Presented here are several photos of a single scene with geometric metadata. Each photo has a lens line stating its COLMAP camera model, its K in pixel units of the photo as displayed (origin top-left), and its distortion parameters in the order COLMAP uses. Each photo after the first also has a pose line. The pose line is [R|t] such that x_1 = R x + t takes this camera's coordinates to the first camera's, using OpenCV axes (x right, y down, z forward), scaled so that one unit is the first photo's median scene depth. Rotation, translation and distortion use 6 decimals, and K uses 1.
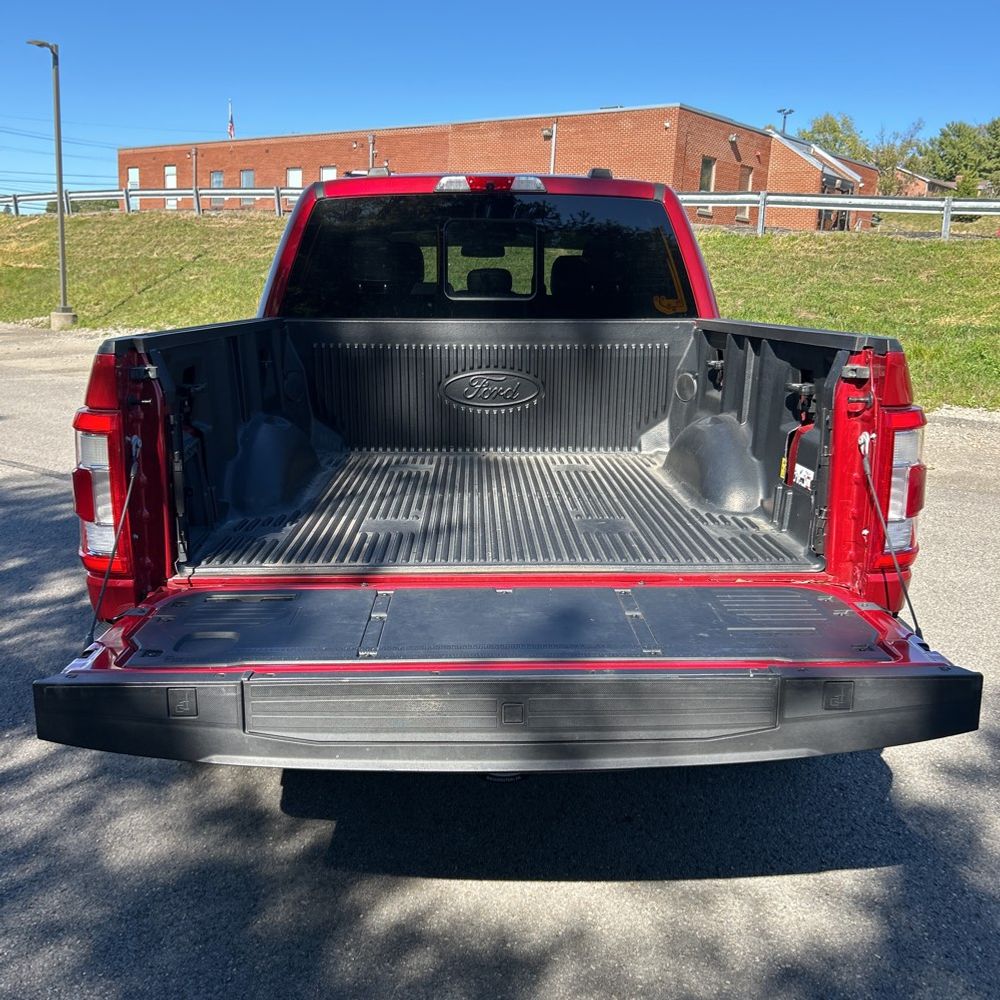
lens RADIAL K [[1013.9, 0, 500.0], [0, 1013.9, 500.0], [0, 0, 1]] dist [0.023886, -0.010269]
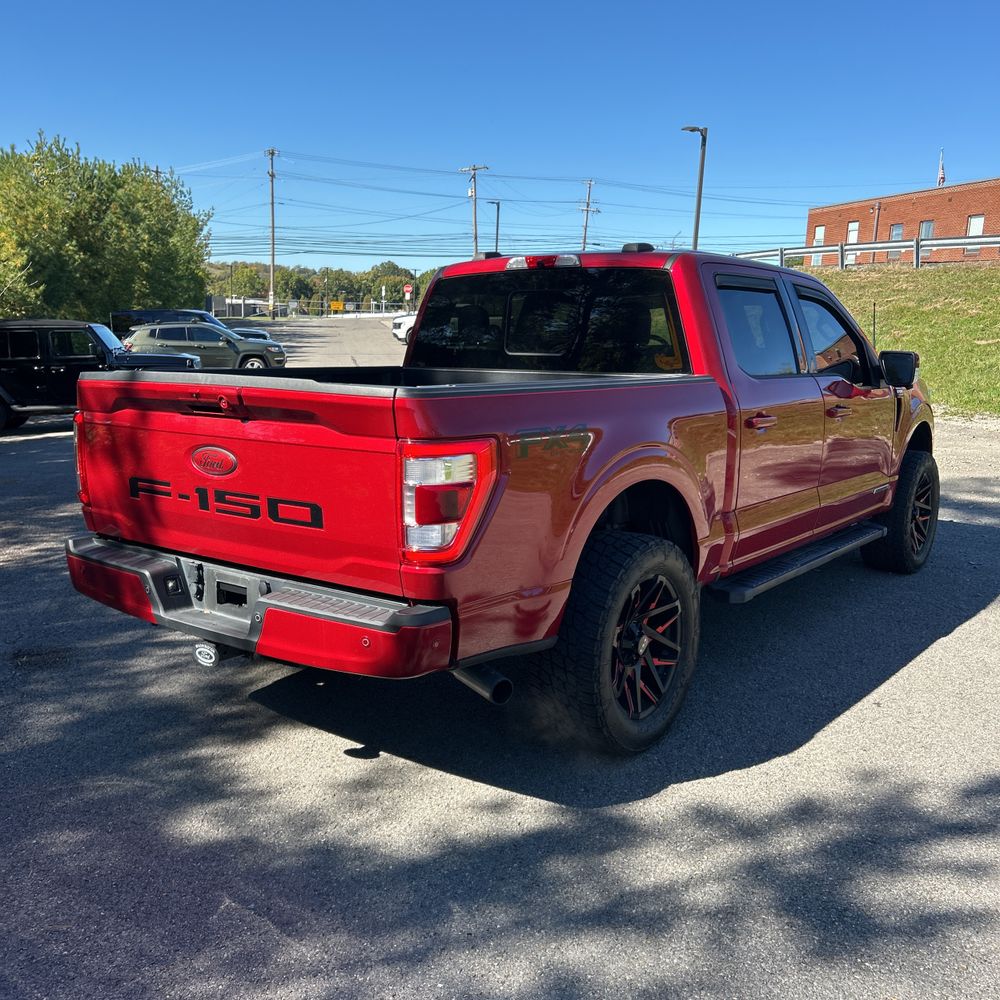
lens RADIAL K [[1007.7, 0, 486.6], [0, 1007.7, 499.7], [0, 0, 1]] dist [0.106318, -0.218019]
pose [[0.774510, 0.102815, -0.624150, 0.079326], [-0.133956, 0.990983, -0.002984, -0.001400], [0.618215, 0.085920, 0.781299, 0.002614]]
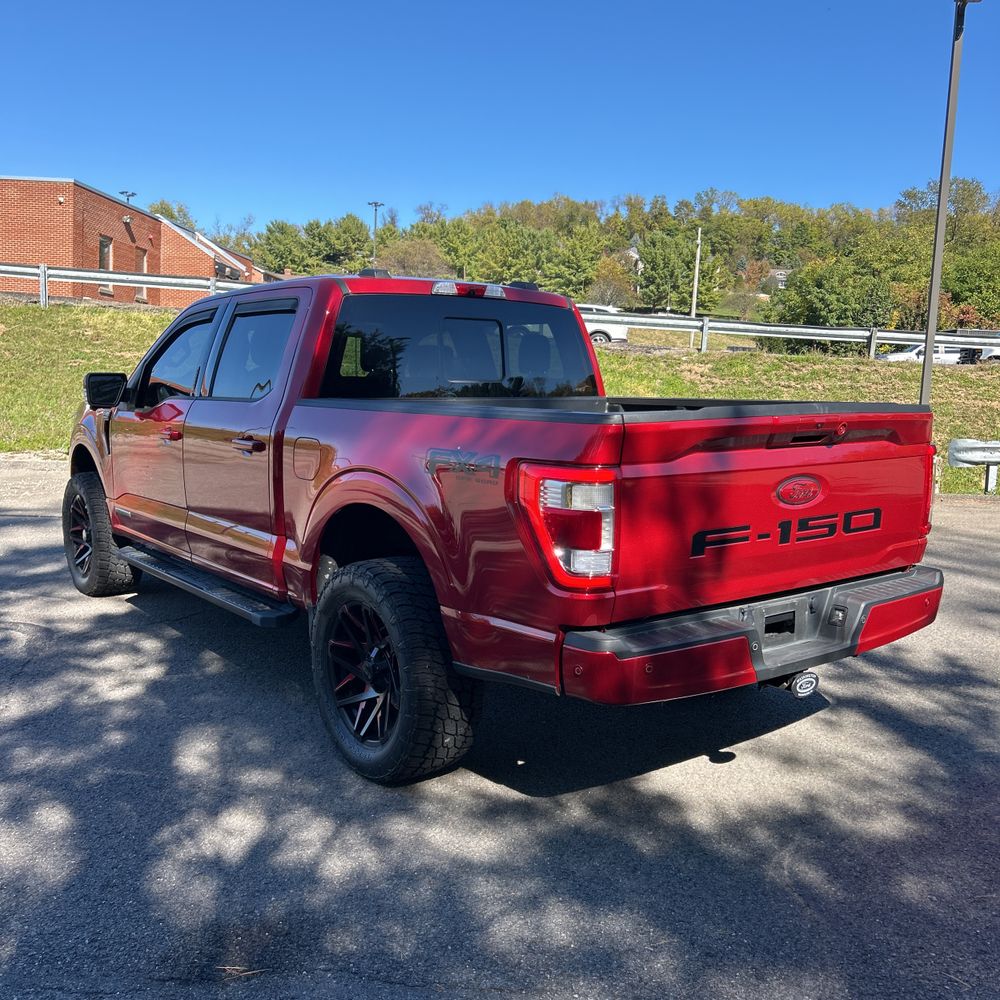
lens RADIAL K [[1009.4, 0, 507.7], [0, 1009.4, 510.2], [0, 0, 1]] dist [0.036415, -0.020983]
pose [[0.804858, -0.073786, 0.588862, -0.077680], [0.112407, 0.993234, -0.029183, -0.000338], [-0.582725, 0.089680, 0.807706, 0.000172]]
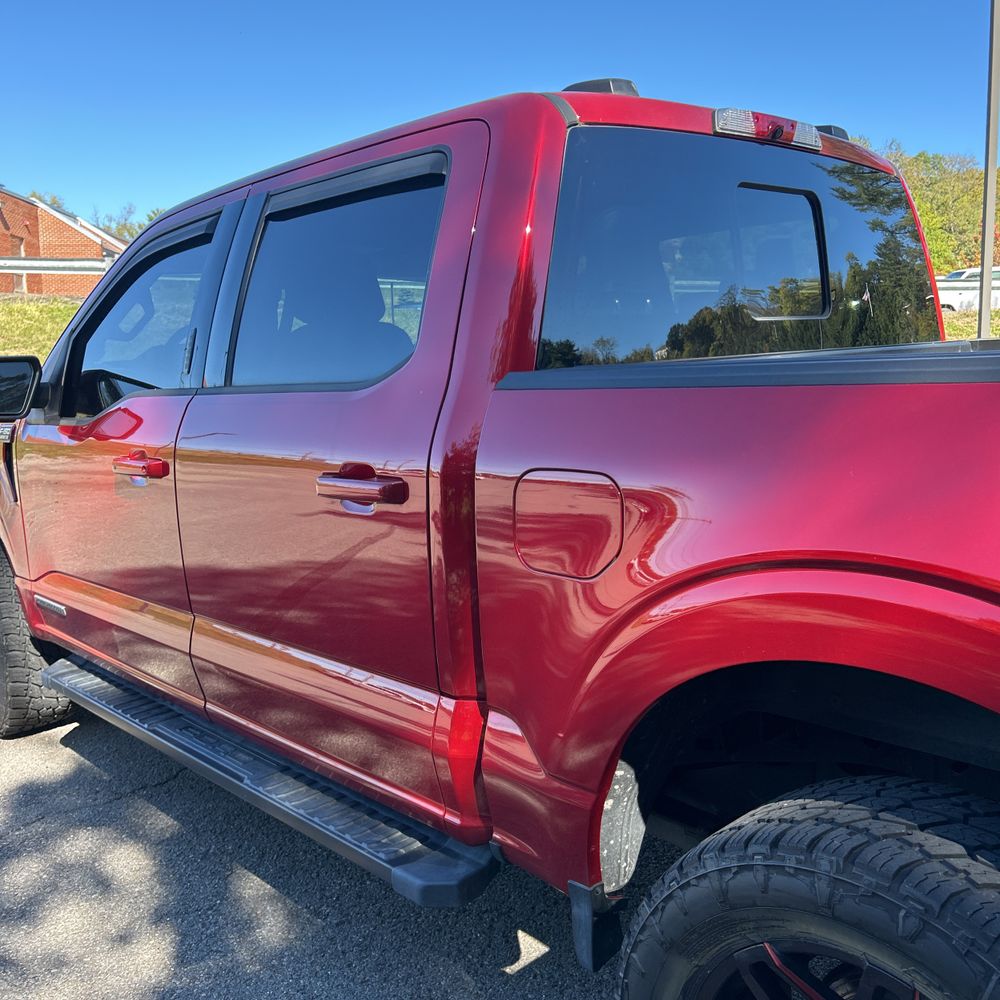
lens RADIAL K [[1013.9, 0, 500.0], [0, 1013.9, 500.0], [0, 0, 1]] dist [0.023886, -0.010269]
pose [[0.745976, -0.134942, 0.652159, -0.058813], [0.184603, 0.982782, -0.007805, -0.013493], [-0.639877, 0.126213, 0.758042, 0.075026]]
